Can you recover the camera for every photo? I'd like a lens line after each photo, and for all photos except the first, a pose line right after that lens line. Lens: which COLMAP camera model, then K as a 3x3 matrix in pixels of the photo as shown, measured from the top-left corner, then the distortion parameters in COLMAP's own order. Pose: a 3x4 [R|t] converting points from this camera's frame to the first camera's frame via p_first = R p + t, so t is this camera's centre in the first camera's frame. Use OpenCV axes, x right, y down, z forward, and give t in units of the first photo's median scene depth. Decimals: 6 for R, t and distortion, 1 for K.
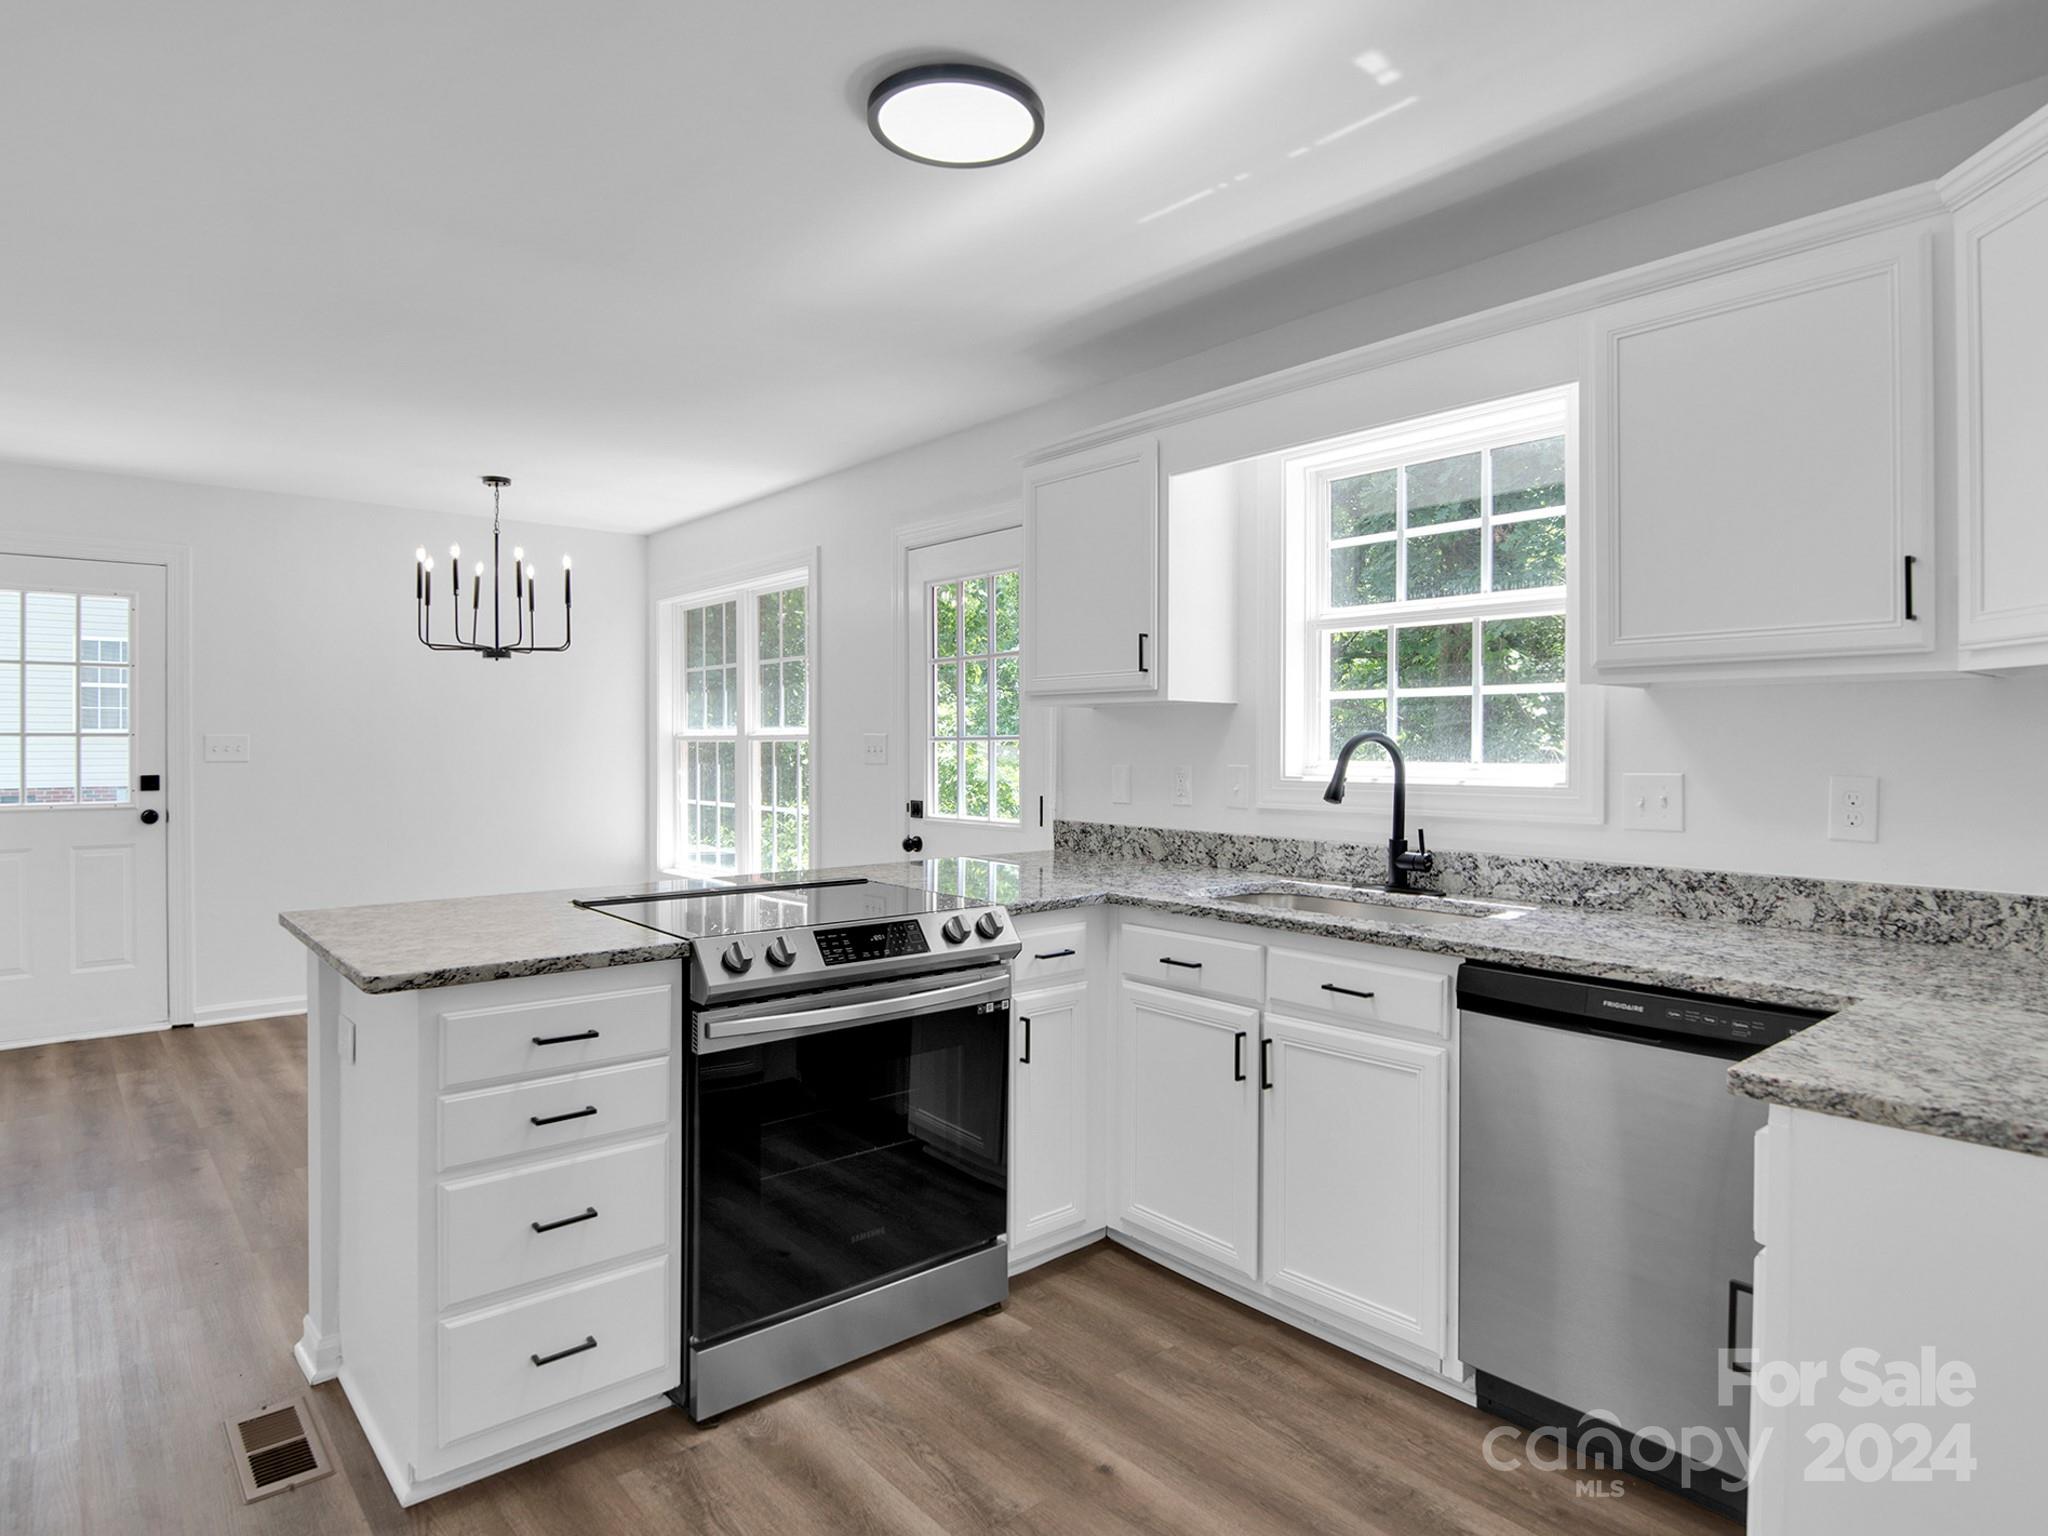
lens RADIAL K [[1190.5, 0, 1027.8], [0, 1190.5, 751.8], [0, 0, 1]] dist [-0.017202, -0.001080]
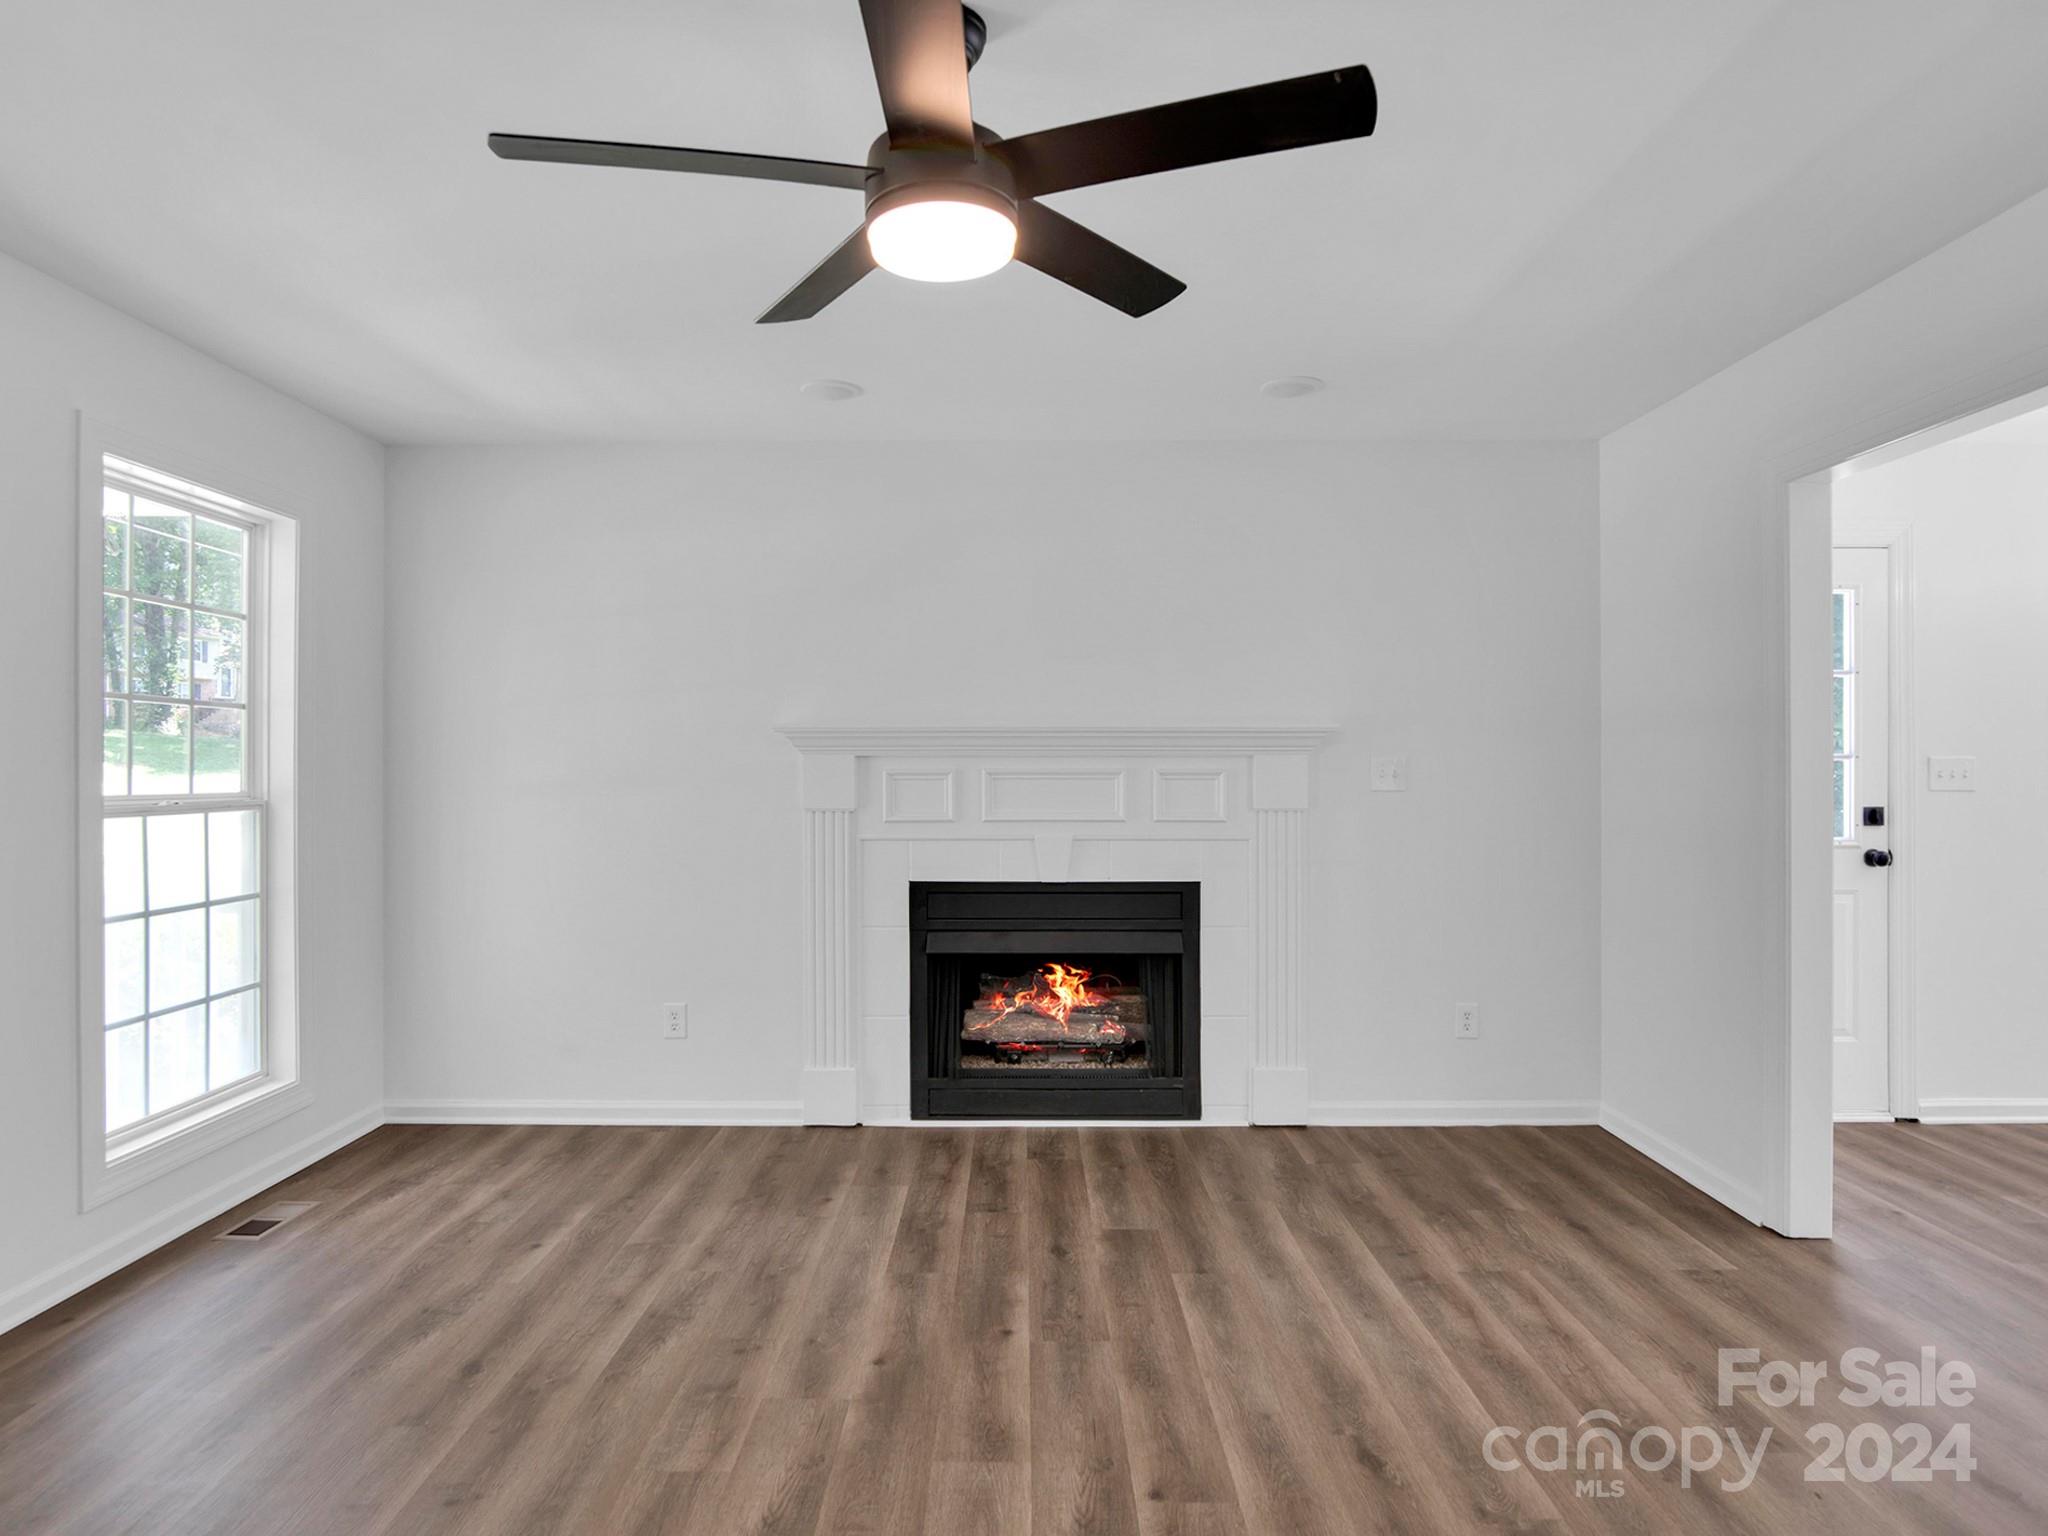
lens RADIAL K [[1193.4, 0, 1004.1], [0, 1193.4, 767.5], [0, 0, 1]] dist [-0.021375, -0.000512]
pose [[0.755307, -0.001465, -0.655369, -0.928524], [-0.004167, 0.999967, -0.007037, 0.001183], [0.655358, 0.008046, 0.755276, -0.012634]]
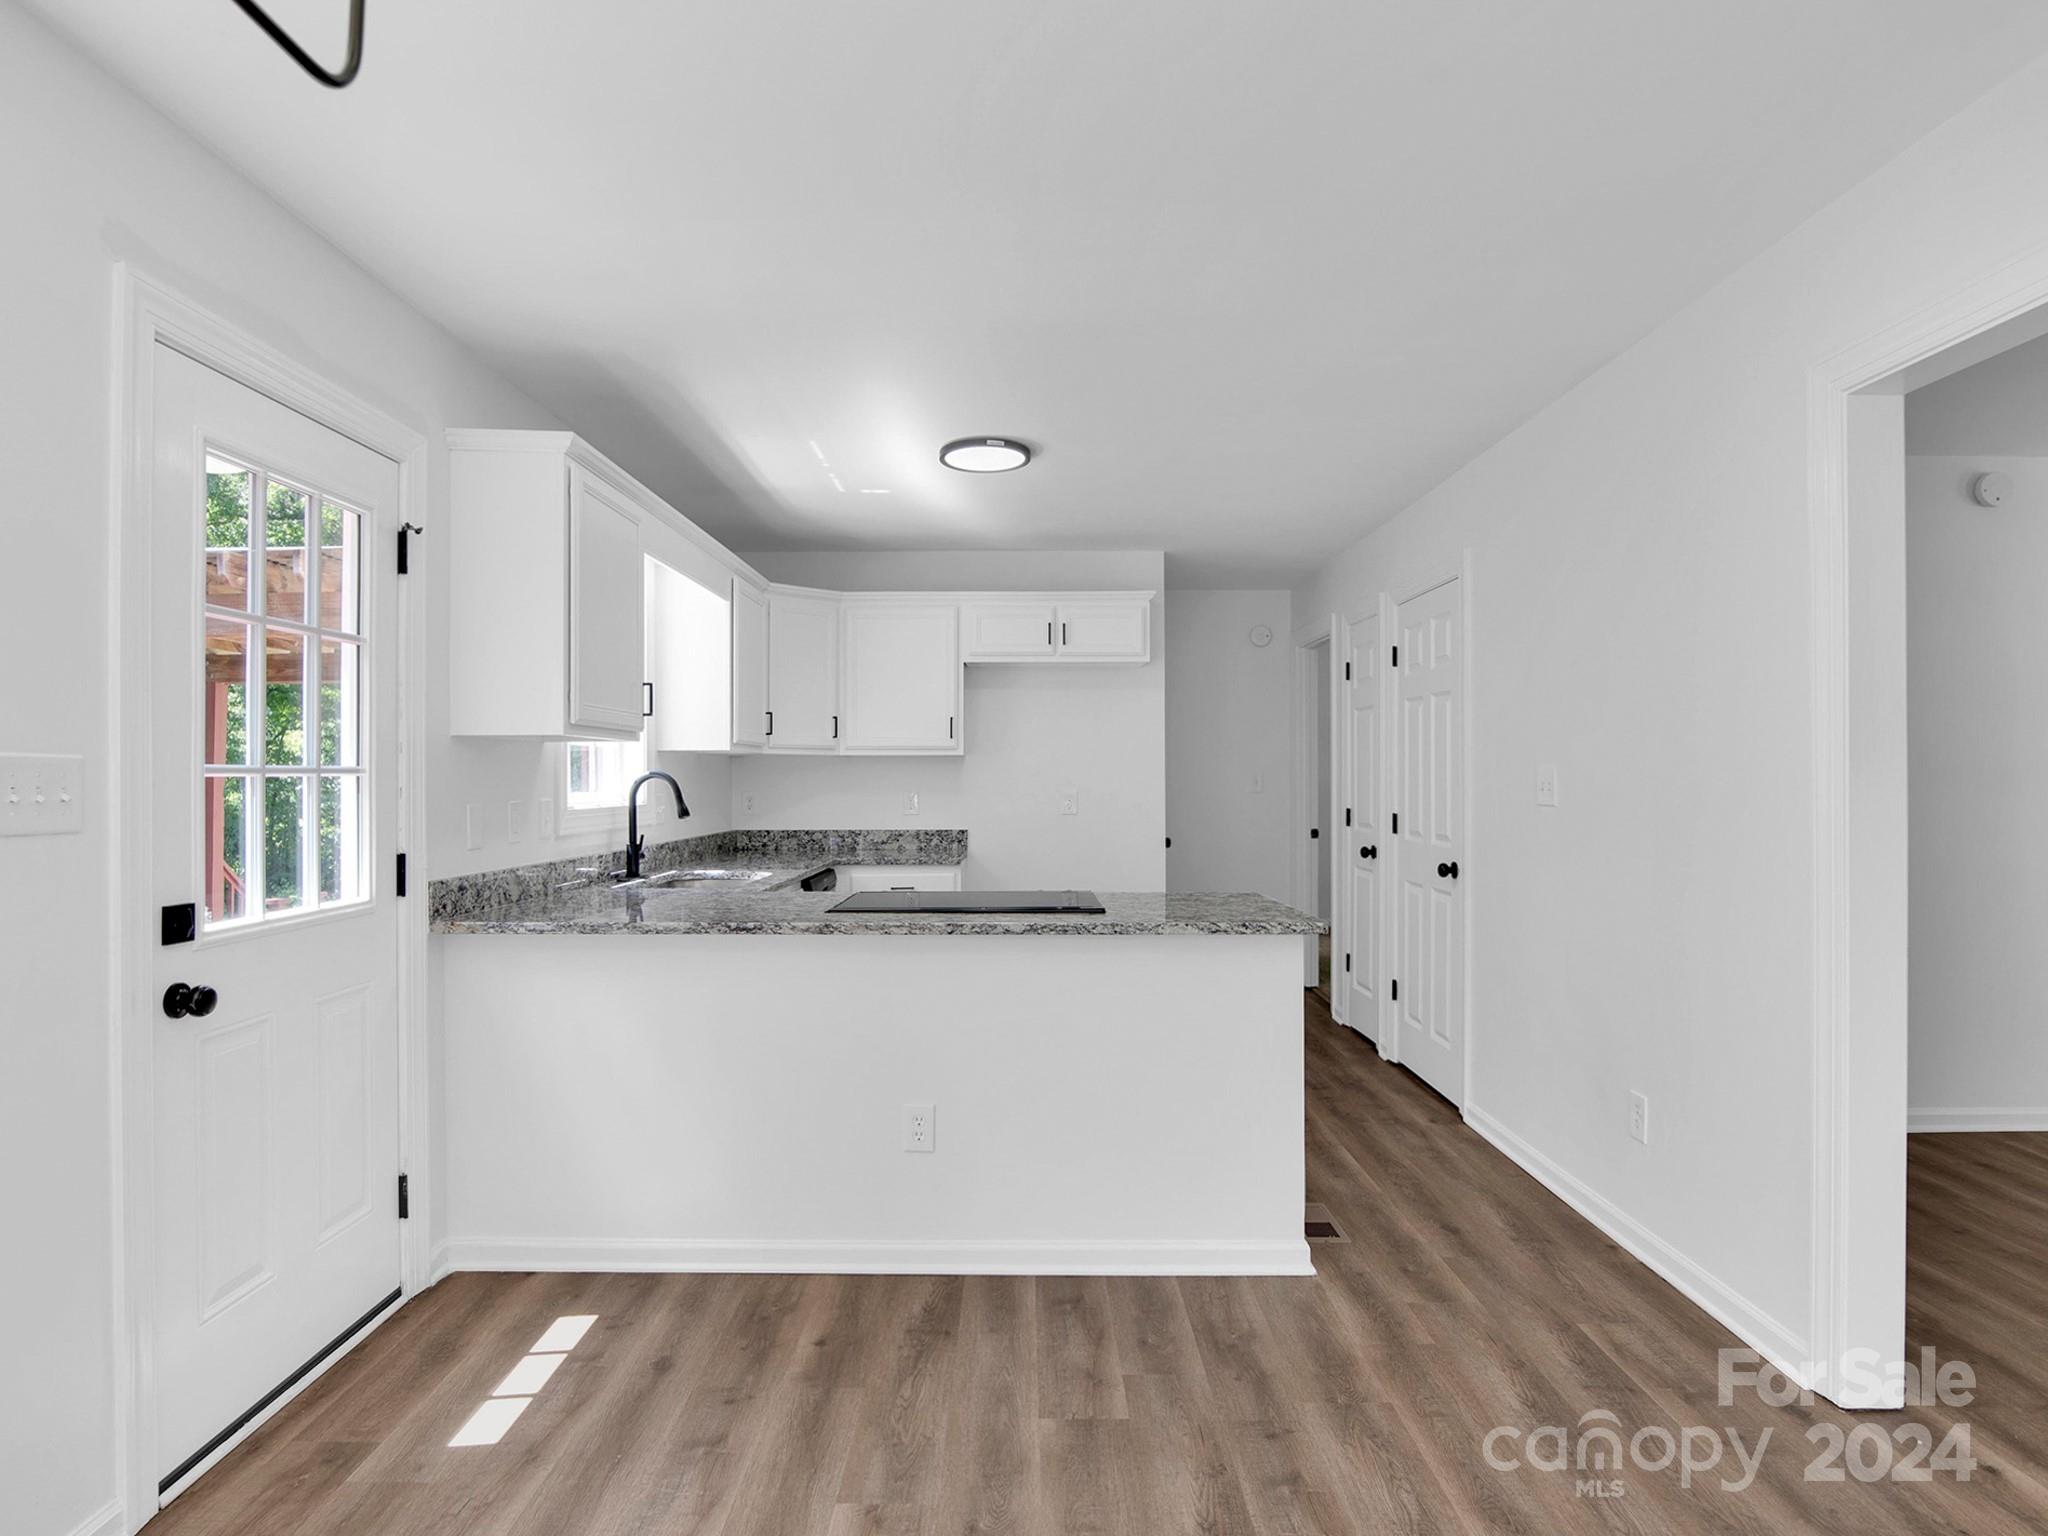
lens RADIAL K [[1158.1, 0, 1024.0], [0, 1158.1, 768.0], [0, 0, 1]] dist [-0.018276, -0.000832]
pose [[-0.756281, 0.006473, 0.654215, -0.786452], [0.006612, 0.999976, -0.002251, -0.010915], [-0.654213, 0.002623, -0.756306, 1.402138]]
